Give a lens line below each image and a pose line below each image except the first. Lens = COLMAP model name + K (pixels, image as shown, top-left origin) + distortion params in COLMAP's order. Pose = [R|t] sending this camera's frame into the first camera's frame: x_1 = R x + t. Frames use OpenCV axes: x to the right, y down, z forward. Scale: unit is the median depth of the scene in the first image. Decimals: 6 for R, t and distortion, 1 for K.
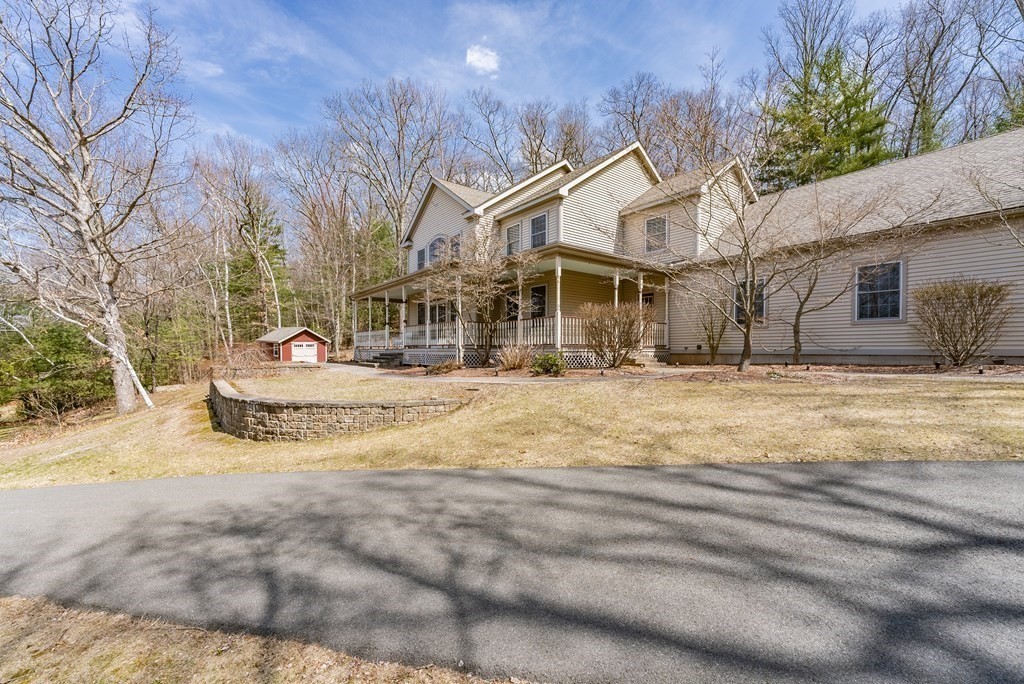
lens RADIAL K [[425.2, 0, 512.0], [0, 425.2, 344.7], [0, 0, 1]] dist [0.000573, 0.000010]
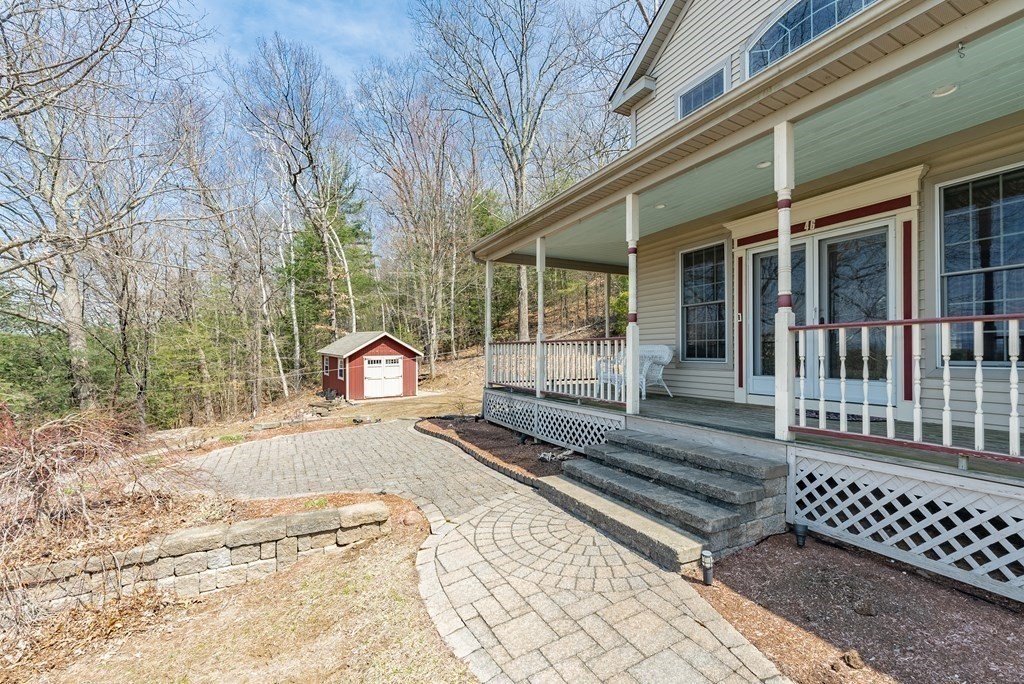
lens RADIAL K [[425.2, 0, 514.2], [0, 425.2, 340.9], [0, 0, 1]] dist [0.000573, 0.000010]
pose [[0.981082, -0.000508, -0.193593, -0.173398], [-0.001581, 0.999942, -0.010638, -0.020612], [0.193587, 0.010743, 0.981024, 0.409024]]
